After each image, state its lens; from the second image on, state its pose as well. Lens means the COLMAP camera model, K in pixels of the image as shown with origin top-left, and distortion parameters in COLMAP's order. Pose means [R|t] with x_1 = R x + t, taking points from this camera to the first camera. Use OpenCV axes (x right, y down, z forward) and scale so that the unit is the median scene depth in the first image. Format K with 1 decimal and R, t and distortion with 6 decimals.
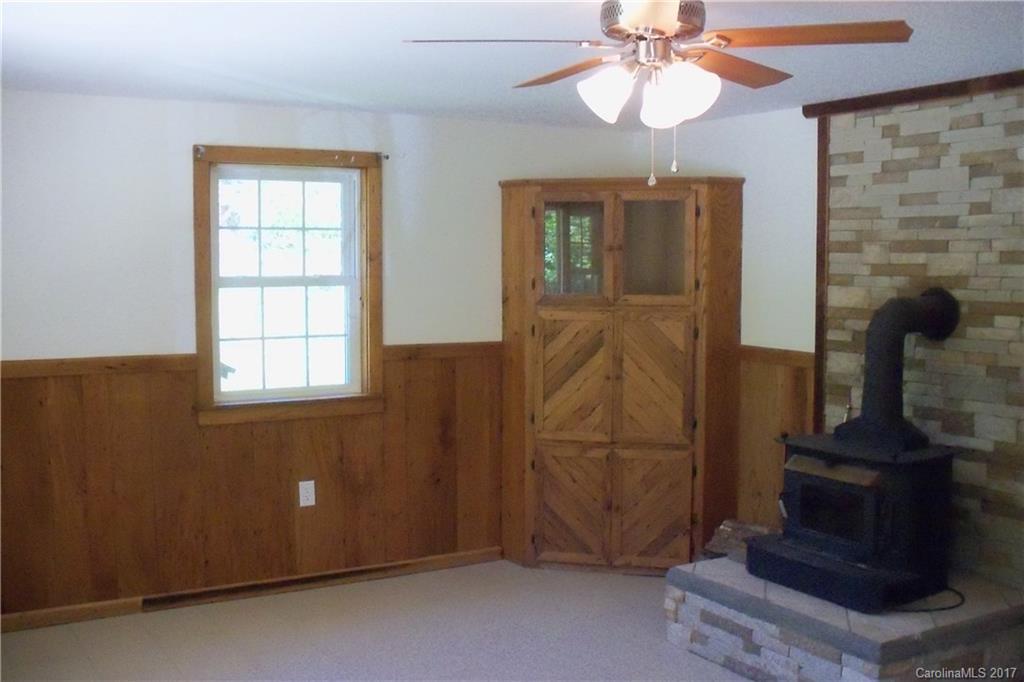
lens RADIAL K [[1086.7, 0, 487.0], [0, 1086.7, 363.5], [0, 0, 1]] dist [-0.210803, 0.256609]
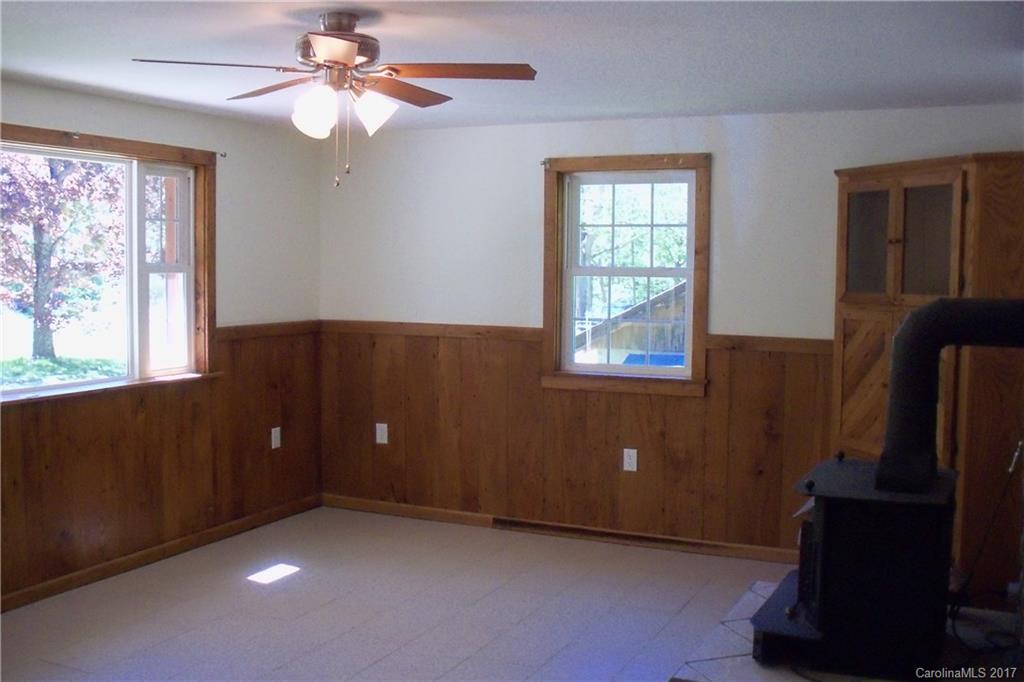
lens RADIAL K [[1127.5, 0, 512.0], [0, 1127.5, 341.0], [0, 0, 1]] dist [-0.176027, 0.323608]
pose [[0.549963, 0.064761, -0.832674, 0.789171], [-0.079819, 0.996501, 0.024785, -0.024270], [0.831366, 0.052832, 0.553208, 0.256225]]
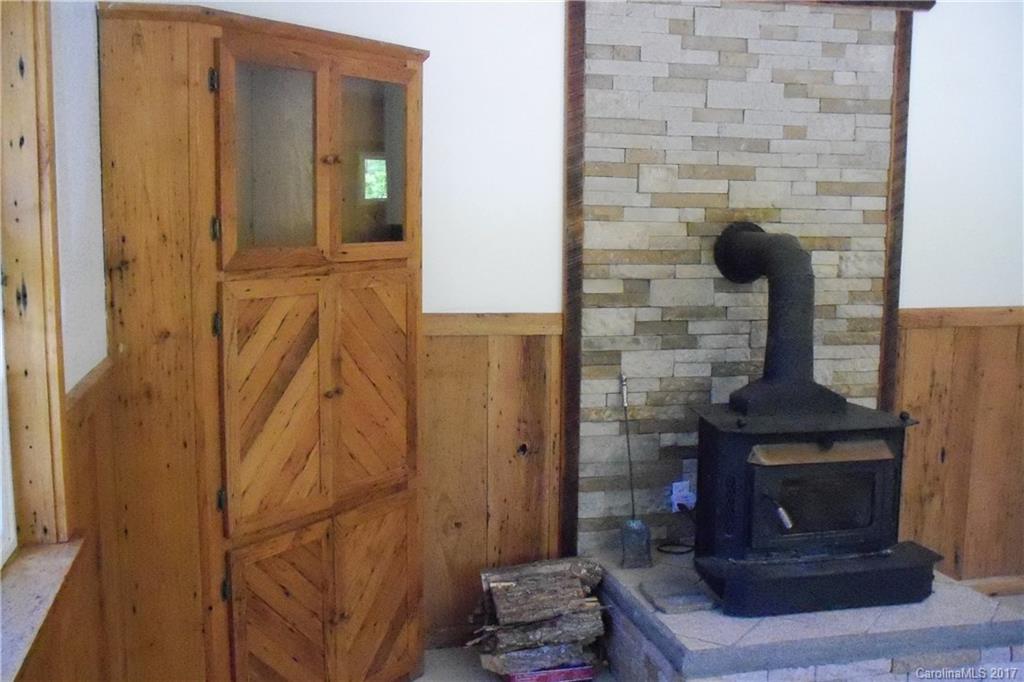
lens RADIAL K [[1127.5, 0, 512.0], [0, 1127.5, 341.0], [0, 0, 1]] dist [-0.176027, 0.323608]
pose [[0.288492, -0.114354, 0.950629, -0.452508], [0.075551, 0.992466, 0.096458, -0.069603], [-0.954497, 0.043994, 0.294958, 0.823106]]
